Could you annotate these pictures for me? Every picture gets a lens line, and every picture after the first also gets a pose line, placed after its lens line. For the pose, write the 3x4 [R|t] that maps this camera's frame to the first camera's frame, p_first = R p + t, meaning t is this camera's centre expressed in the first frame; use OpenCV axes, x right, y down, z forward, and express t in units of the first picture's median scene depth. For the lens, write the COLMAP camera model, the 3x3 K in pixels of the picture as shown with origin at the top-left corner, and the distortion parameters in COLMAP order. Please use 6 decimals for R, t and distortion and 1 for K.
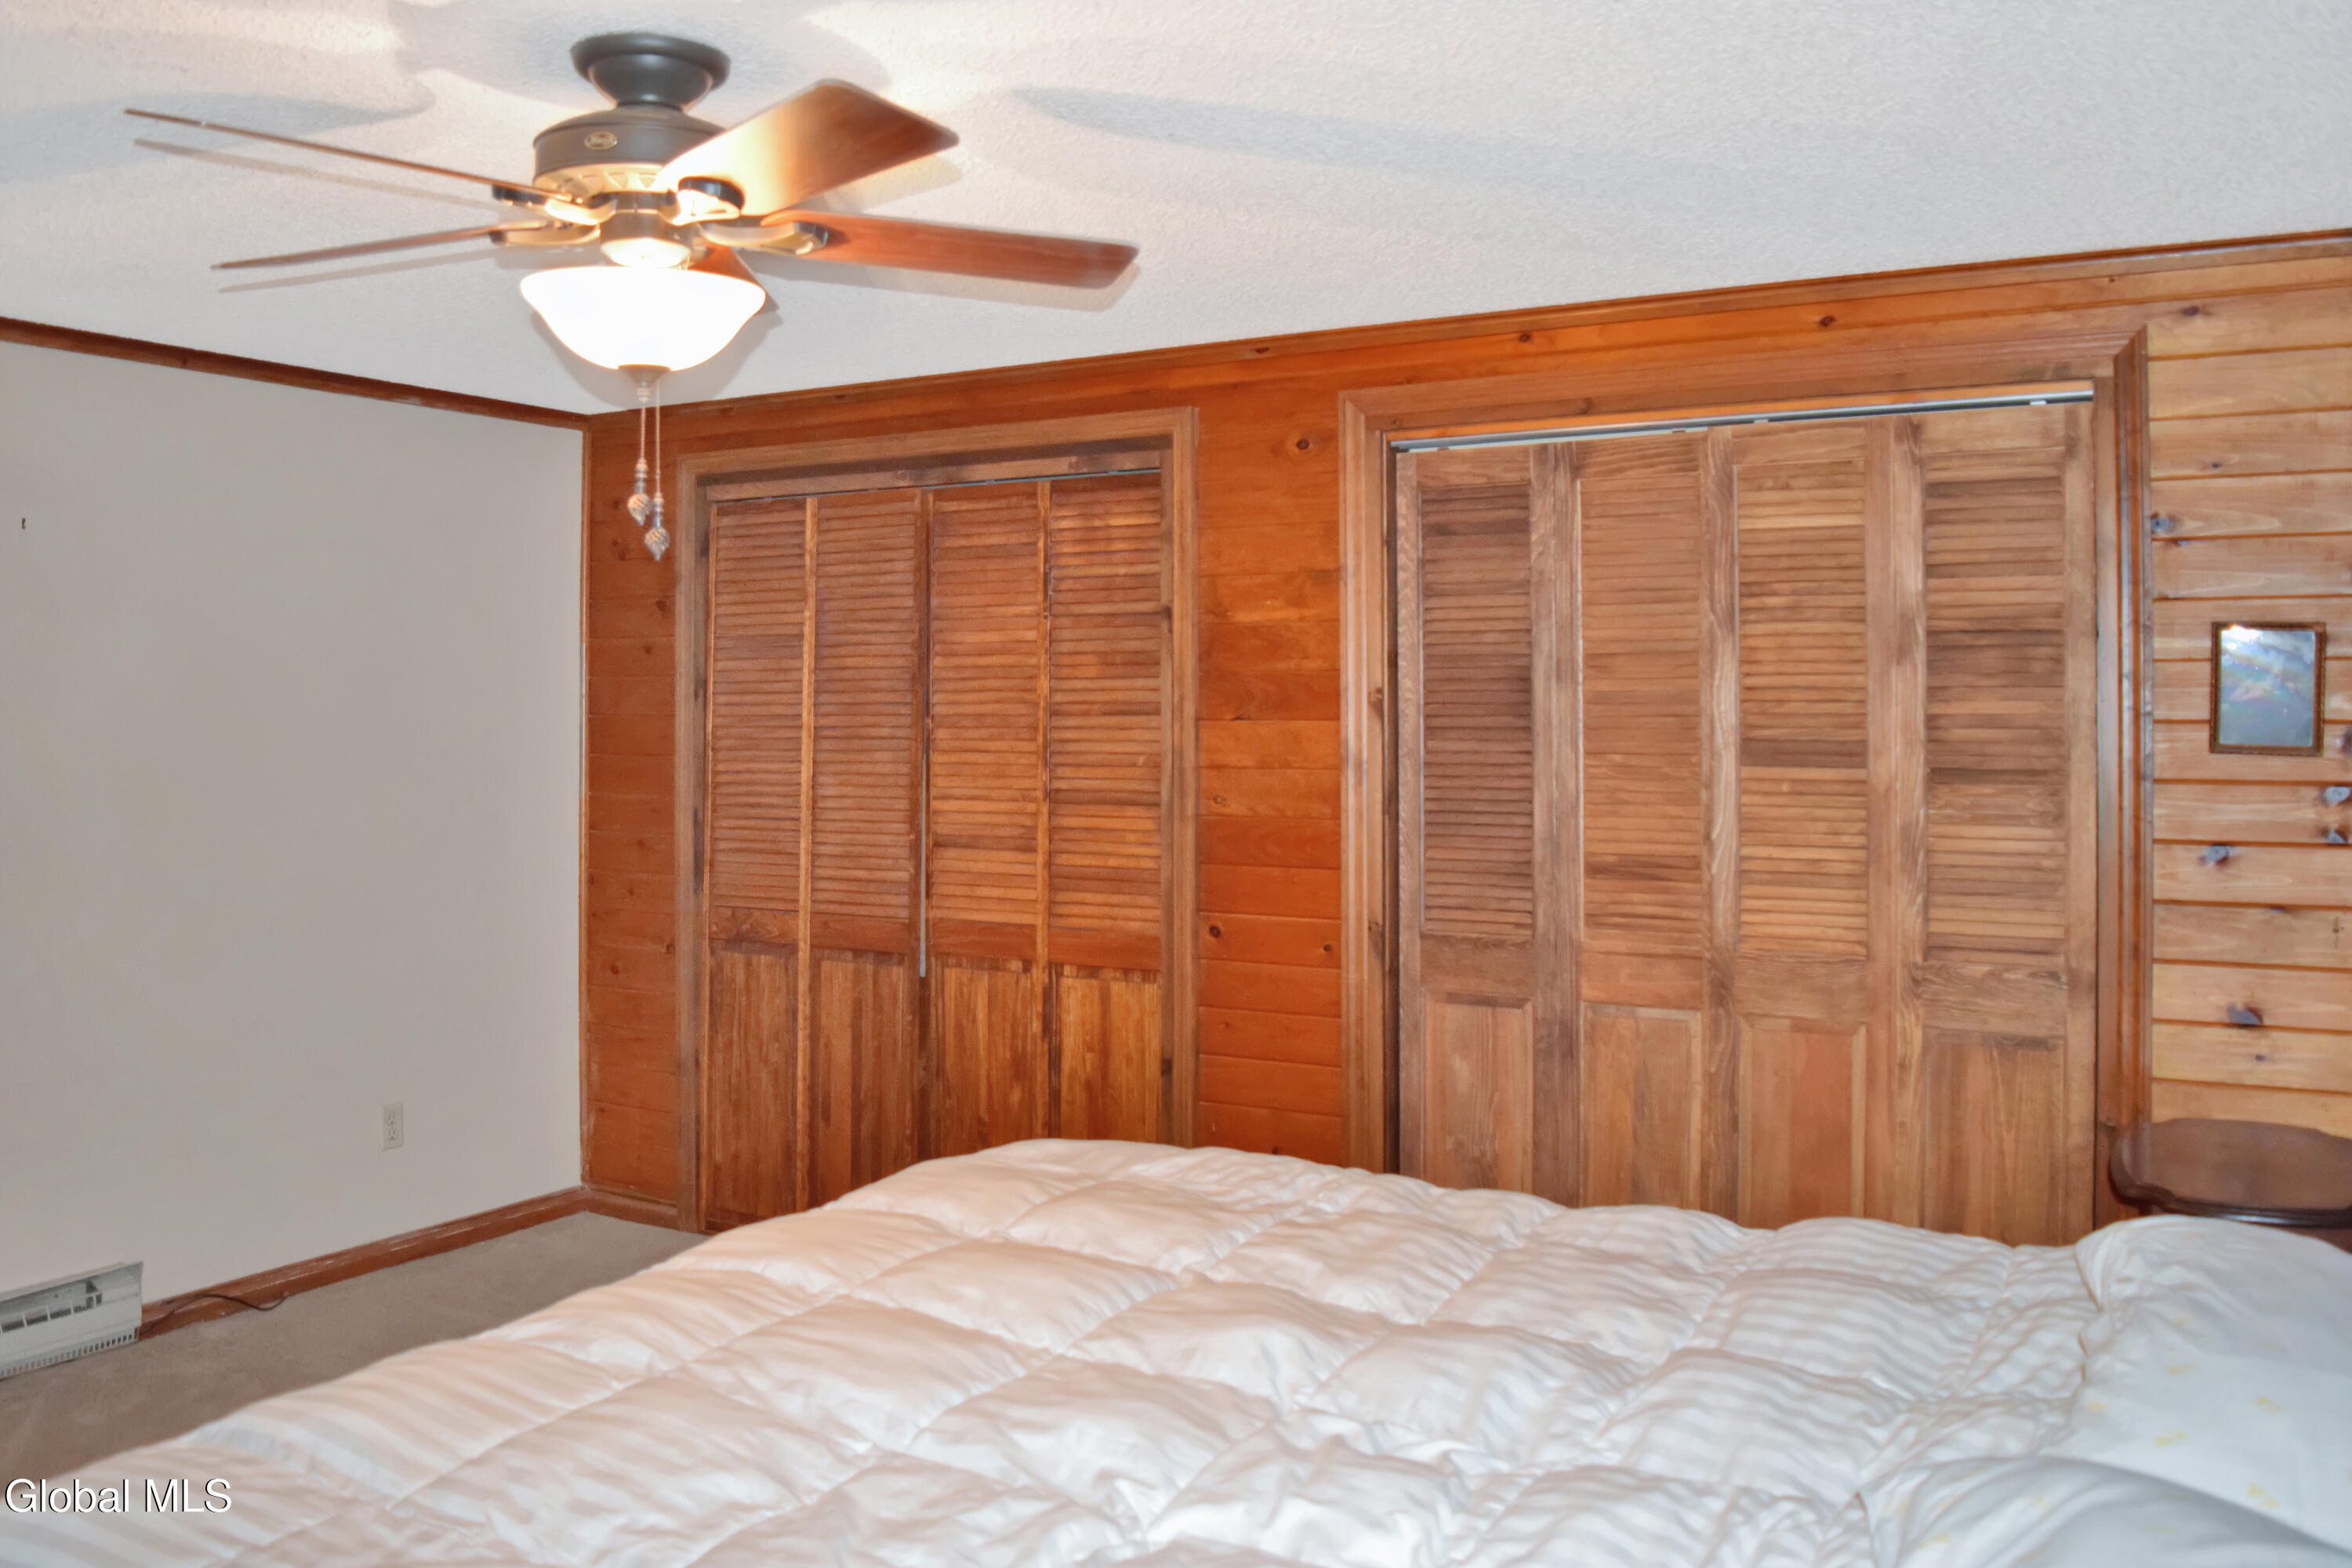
lens RADIAL K [[1880.9, 0, 1197.5], [0, 1880.9, 682.7], [0, 0, 1]] dist [-0.068572, -0.005146]
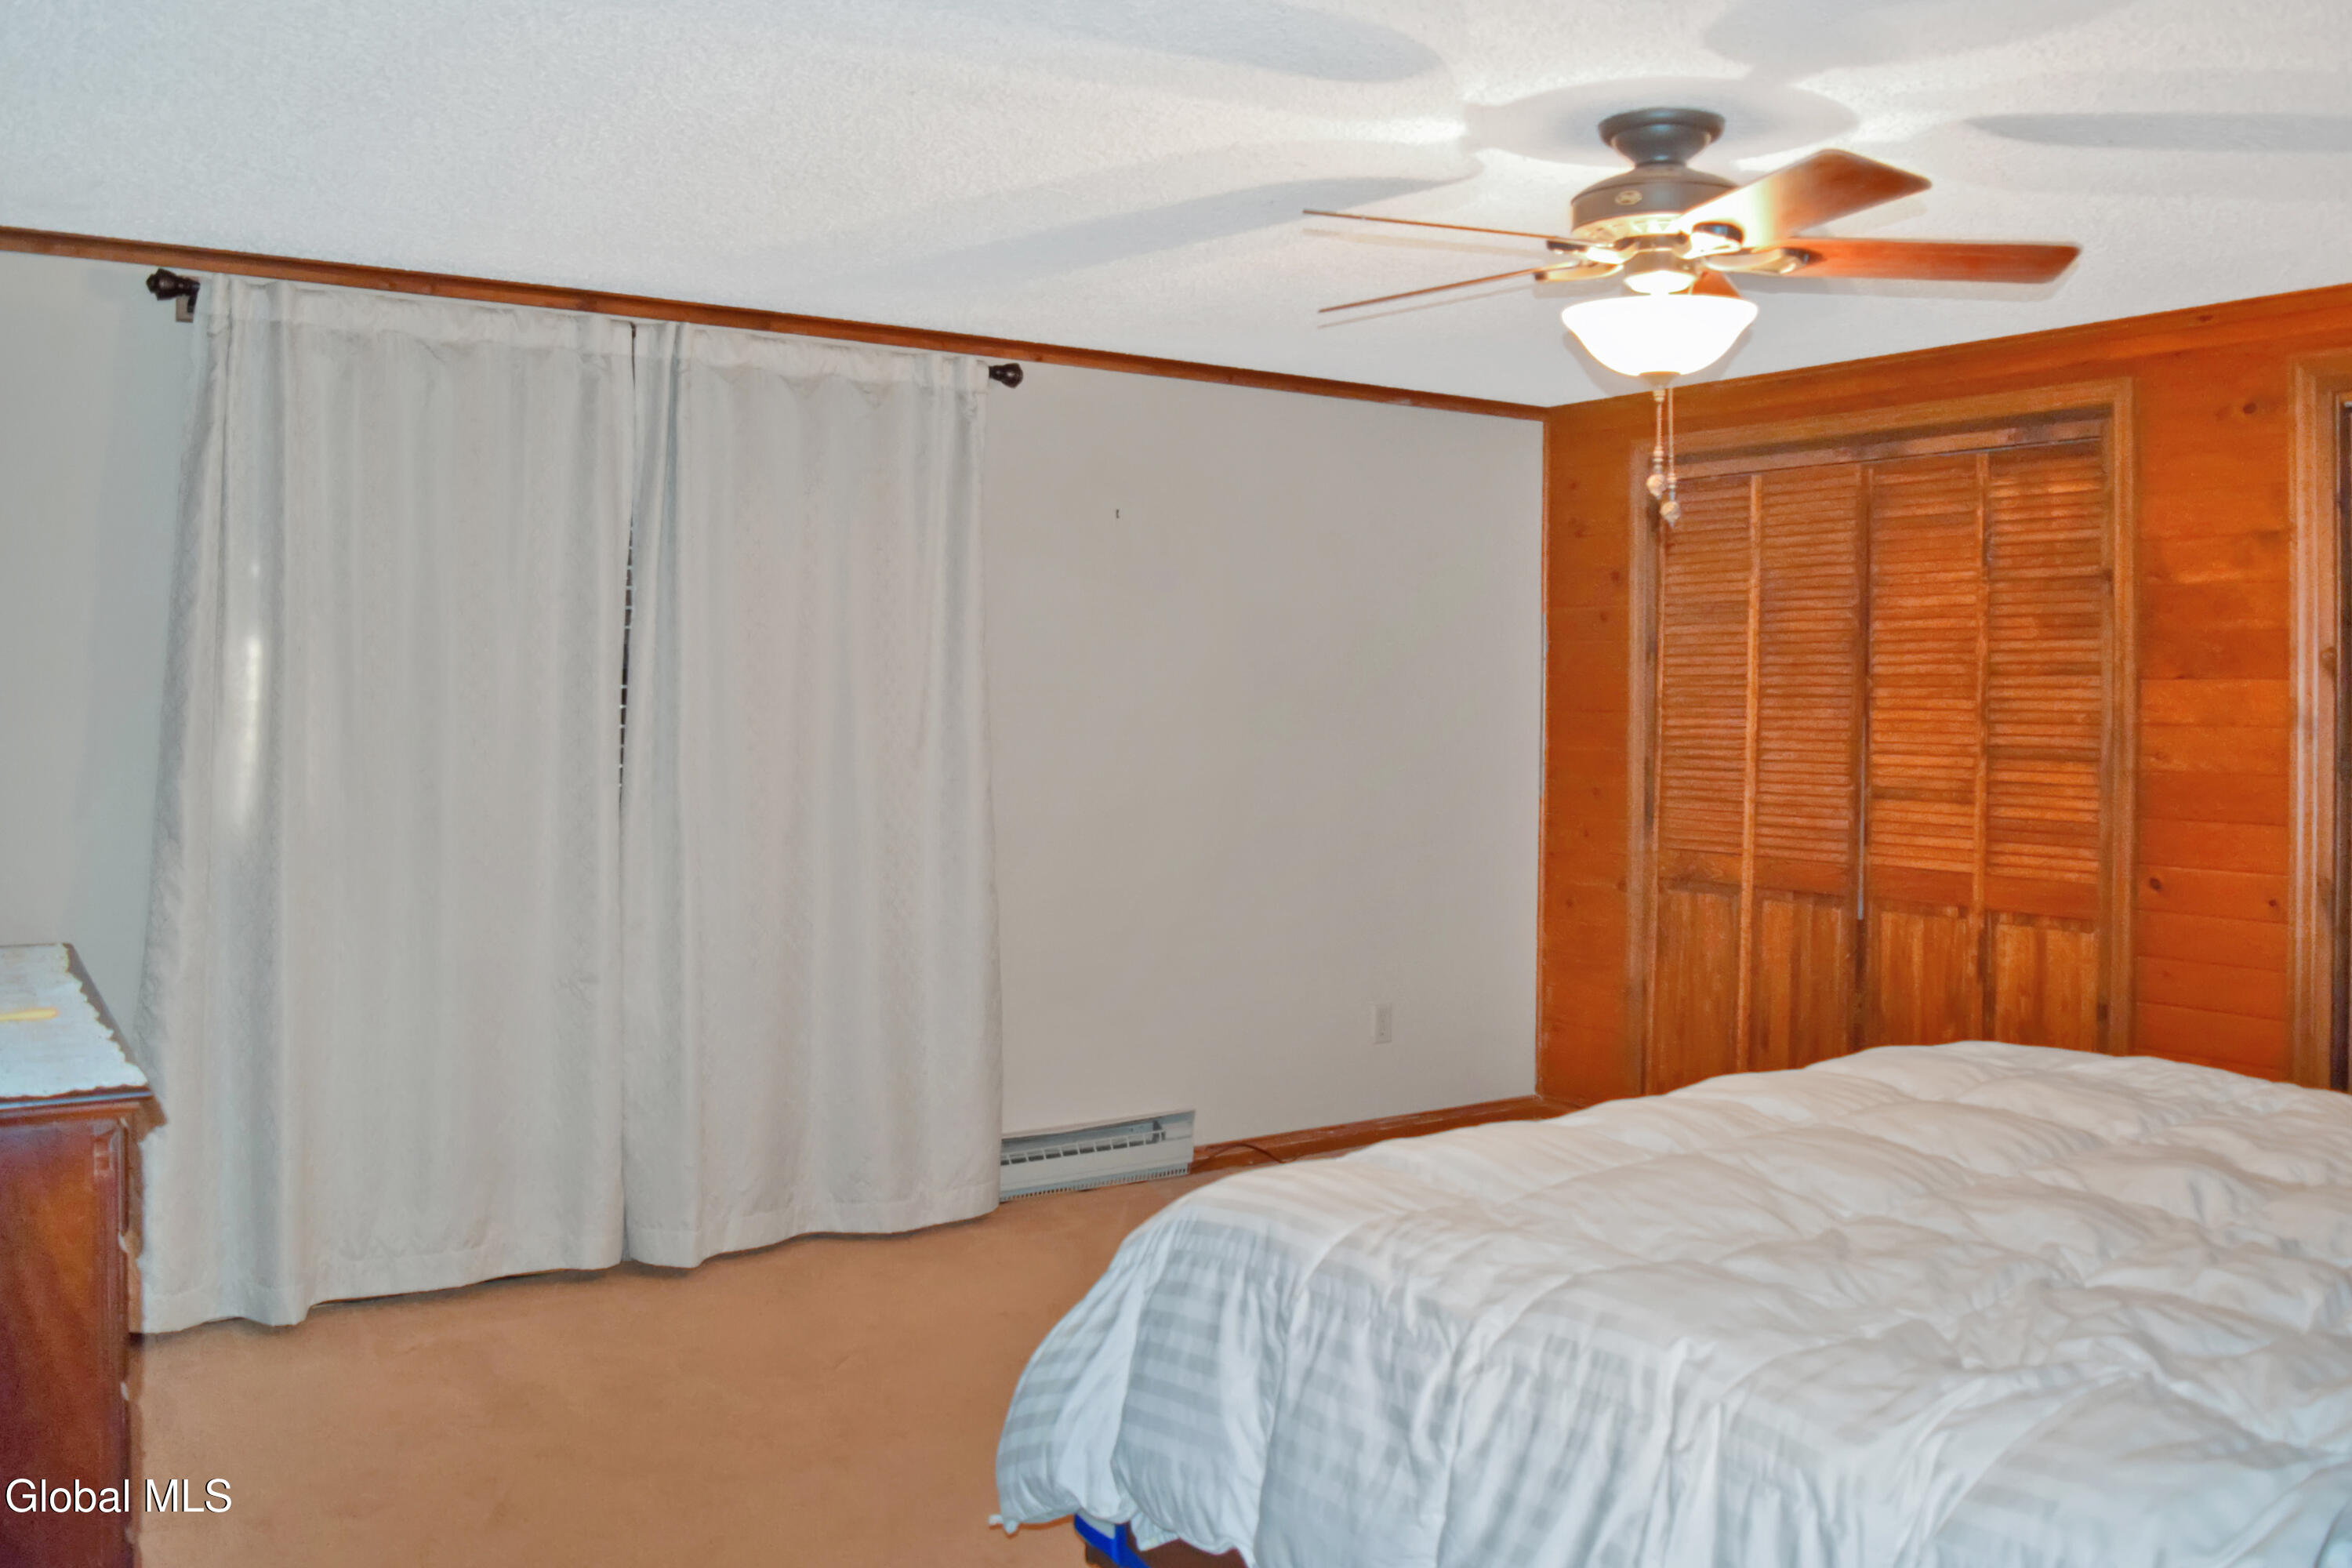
lens RADIAL K [[1959.8, 0, 1176.8], [0, 1959.8, 661.3], [0, 0, 1]] dist [-0.089839, 0.016969]
pose [[0.893116, 0.005386, -0.449794, 0.001570], [-0.008059, 0.999959, -0.004028, 0.017873], [0.449754, 0.007222, 0.893123, -0.170847]]
